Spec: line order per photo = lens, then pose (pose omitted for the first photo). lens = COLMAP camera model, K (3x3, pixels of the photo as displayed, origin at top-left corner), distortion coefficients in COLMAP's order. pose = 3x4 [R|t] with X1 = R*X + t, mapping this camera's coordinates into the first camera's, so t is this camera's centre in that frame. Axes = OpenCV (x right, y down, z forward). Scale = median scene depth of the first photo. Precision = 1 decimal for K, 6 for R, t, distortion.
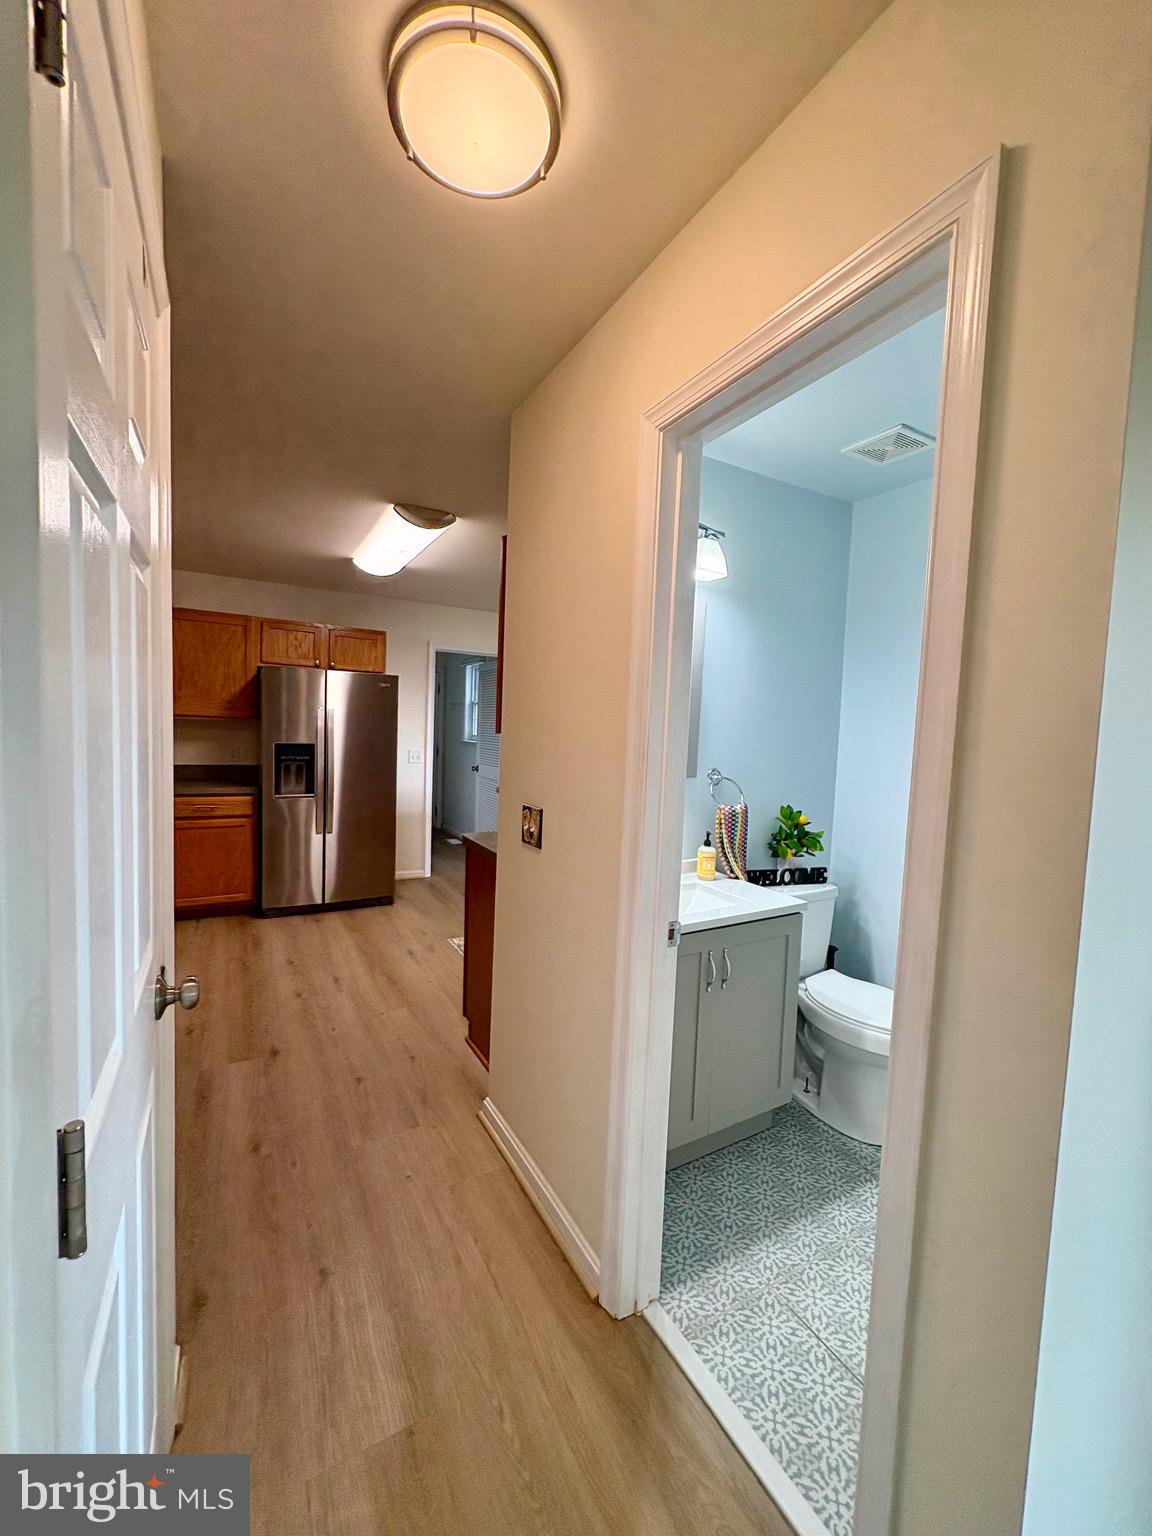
lens RADIAL K [[611.4, 0, 579.6], [0, 611.4, 765.9], [0, 0, 1]] dist [0.001006, 0.000824]
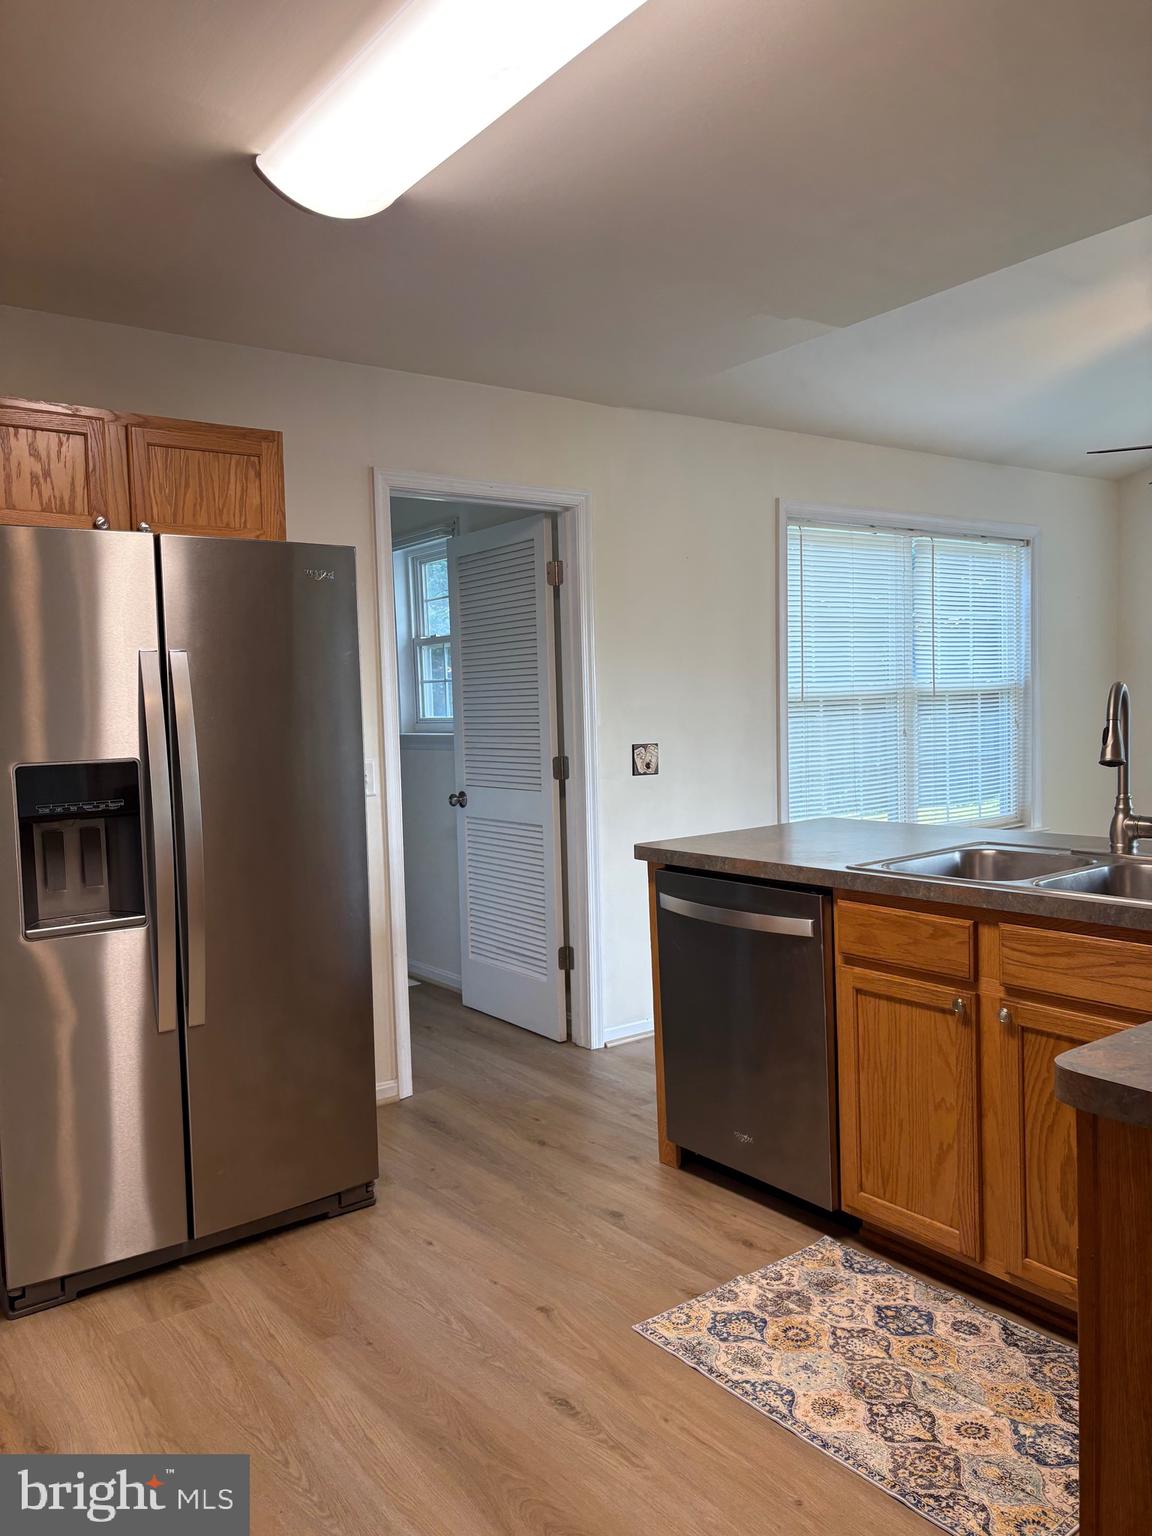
lens RADIAL K [[1152.9, 0, 582.0], [0, 1152.9, 772.5], [0, 0, 1]] dist [0.004294, -0.006594]
pose [[0.989288, -0.075932, 0.124675, -0.271577], [0.076122, 0.997093, 0.003251, -0.013890], [-0.124559, 0.006275, 0.992192, 0.356374]]
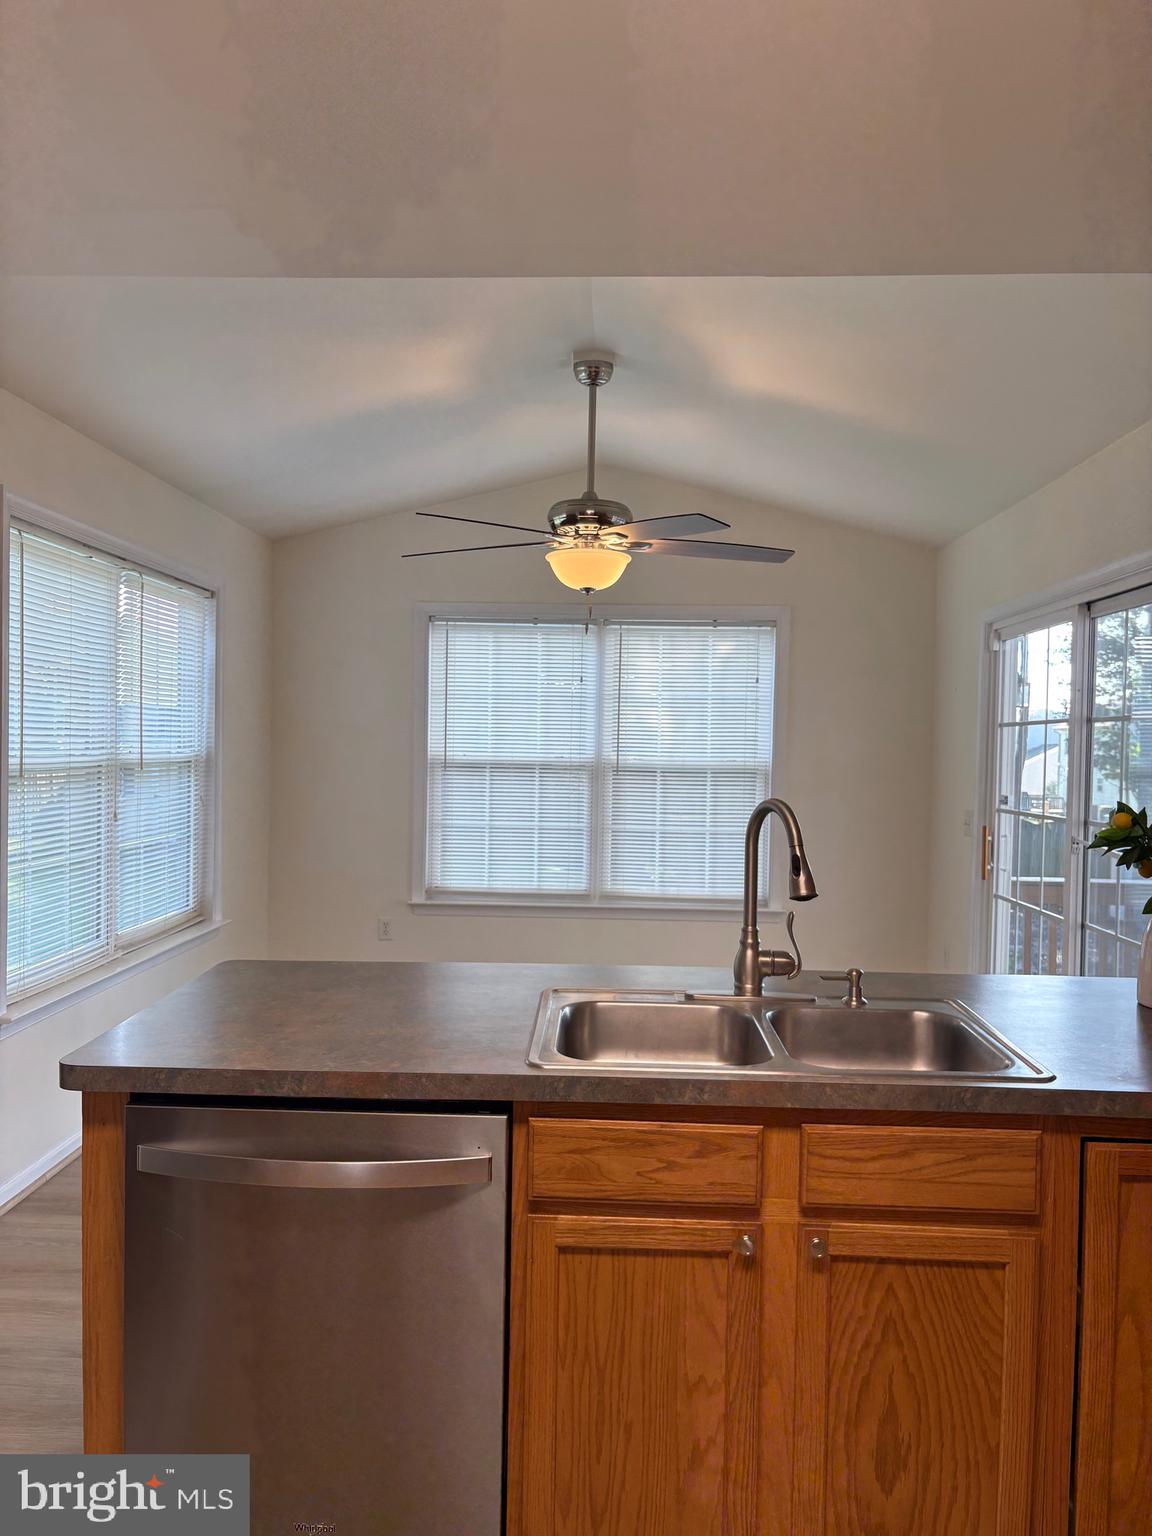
lens RADIAL K [[1160.4, 0, 570.2], [0, 1160.4, 781.6], [0, 0, 1]] dist [0.045448, -0.043408]
pose [[0.519701, -0.056882, 0.852452, -0.407565], [0.056615, 0.997881, 0.032071, -0.067216], [-0.852470, 0.031594, 0.521820, 0.719622]]
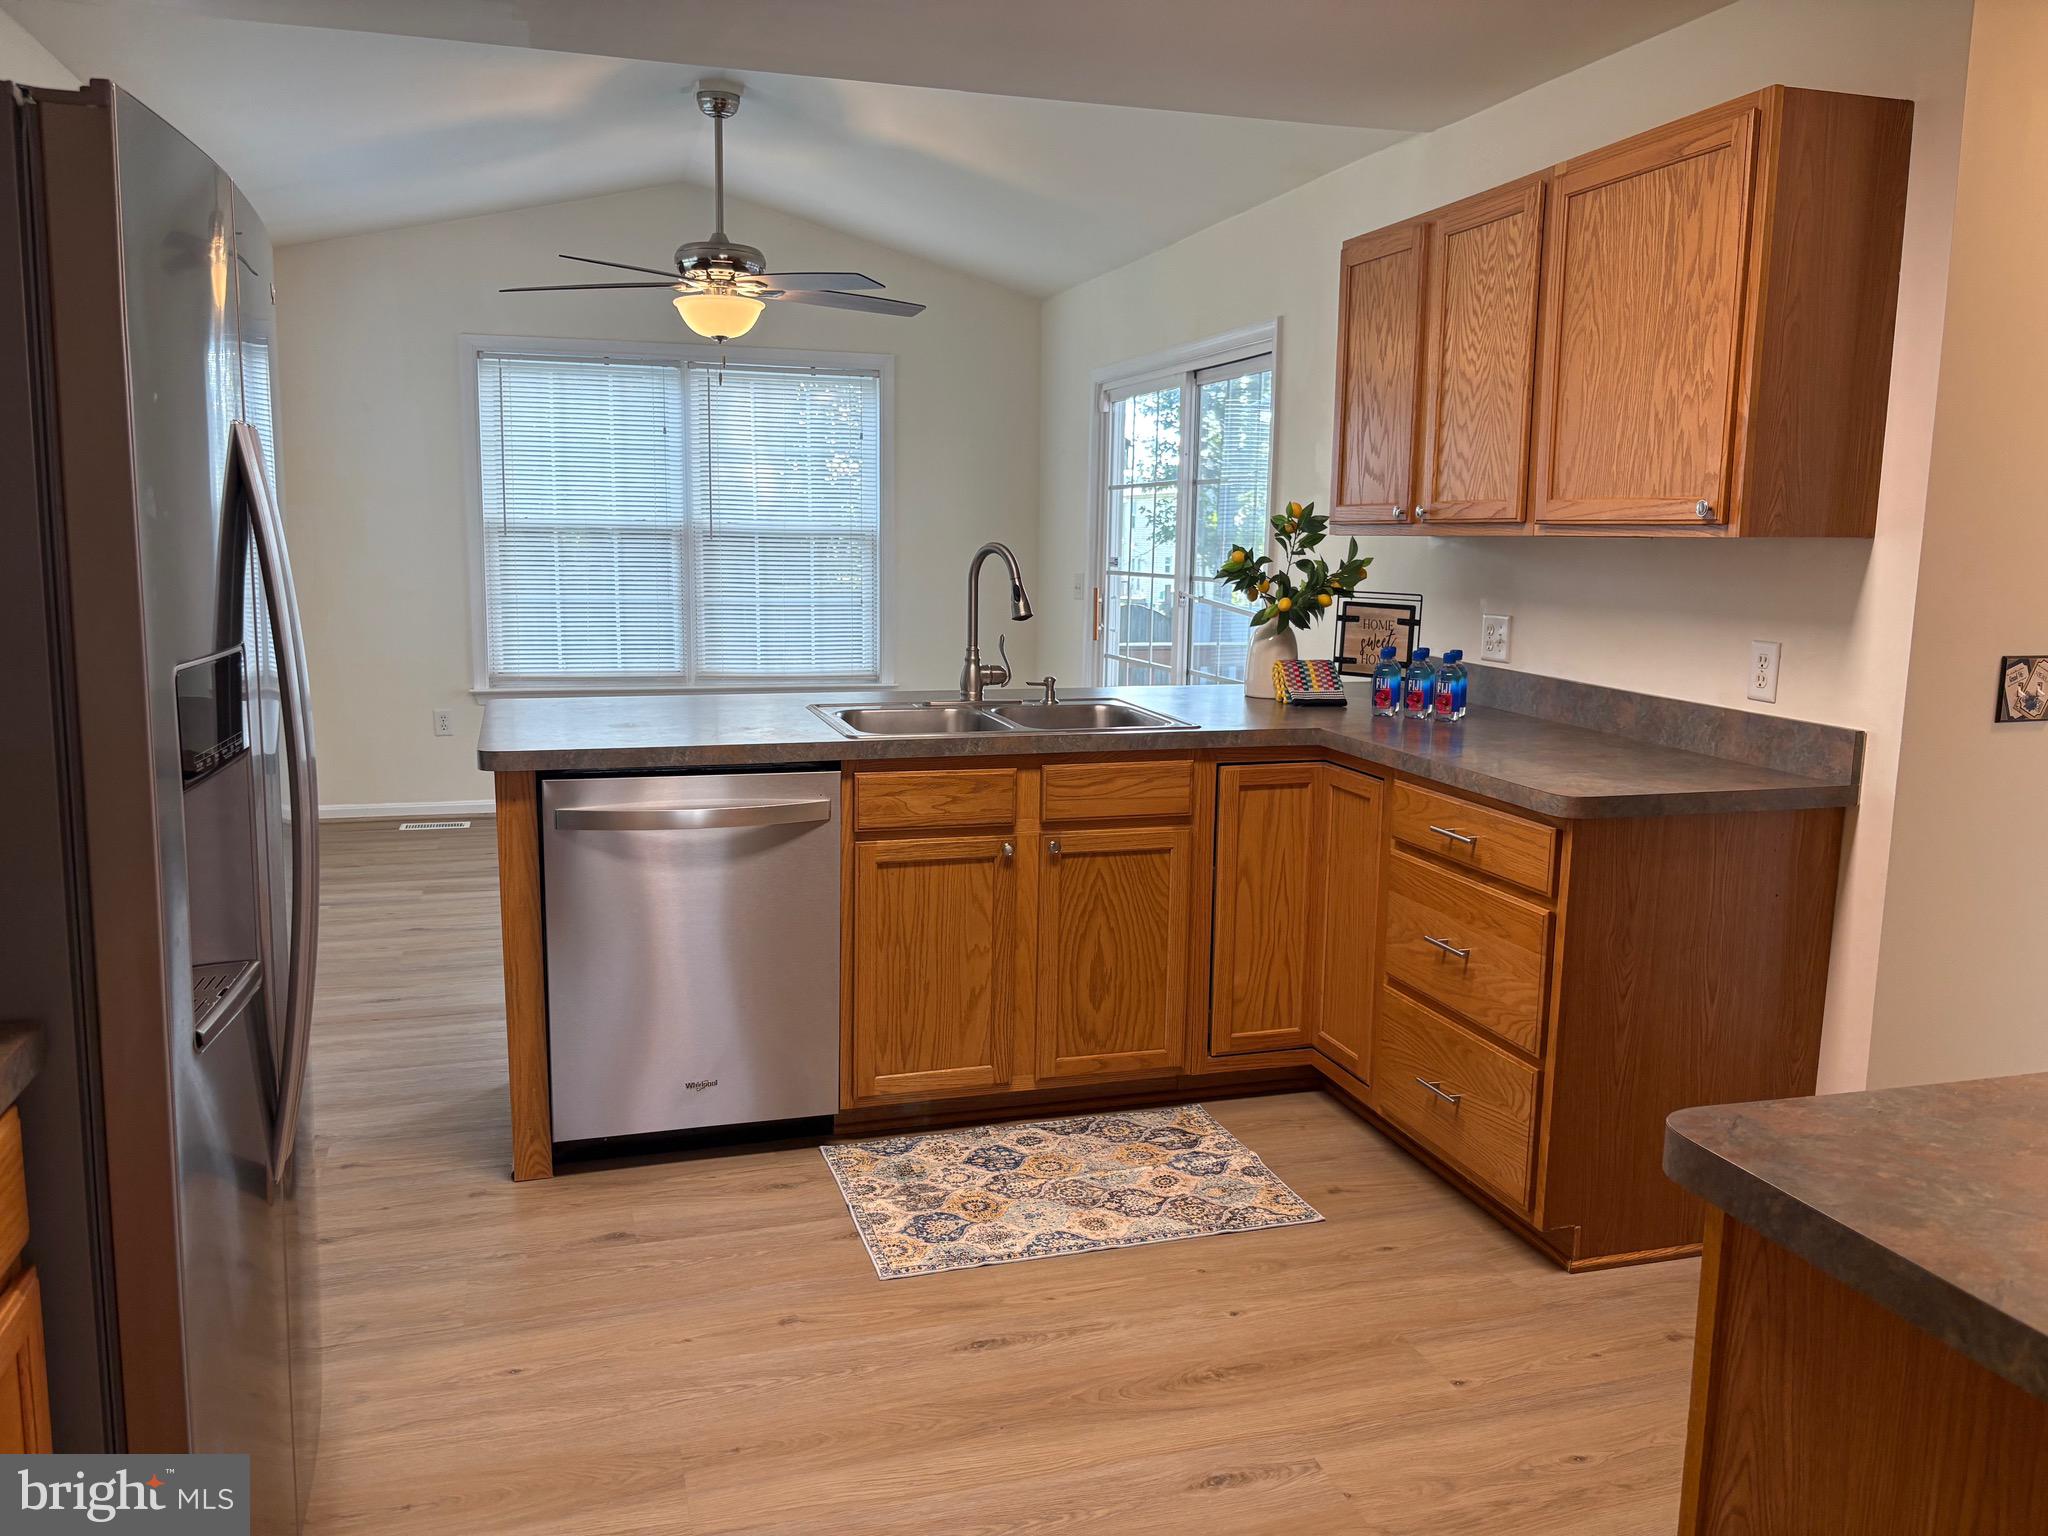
lens RADIAL K [[1550.4, 0, 1019.5], [0, 1550.4, 753.0], [0, 0, 1]] dist [0.169643, -0.473706]
pose [[0.213815, -0.177146, 0.960678, -0.786037], [0.055409, 0.984036, 0.169121, -0.069083], [-0.975301, 0.017070, 0.220217, 0.705916]]
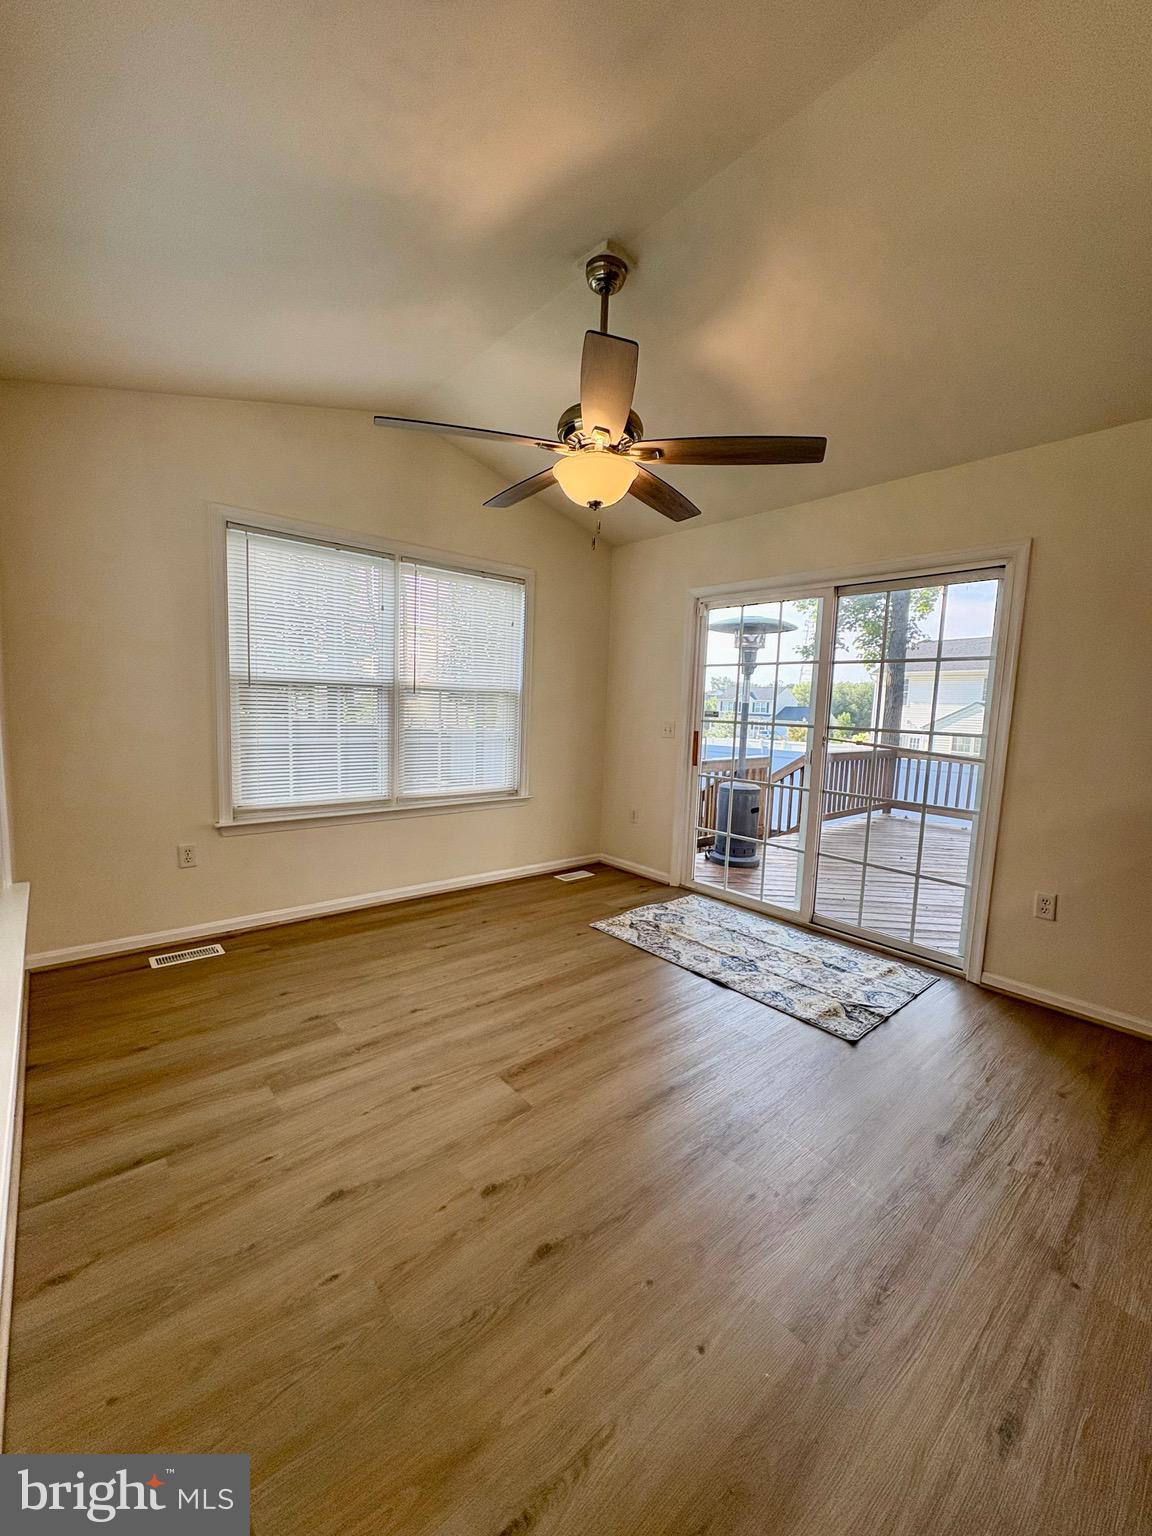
lens RADIAL K [[611.4, 0, 579.6], [0, 611.4, 765.9], [0, 0, 1]] dist [0.001006, 0.000824]
pose [[-0.210964, -0.148900, 0.966086, -0.076869], [0.016157, 0.987664, 0.155754, -0.059234], [-0.977360, 0.048468, -0.205956, 1.362622]]
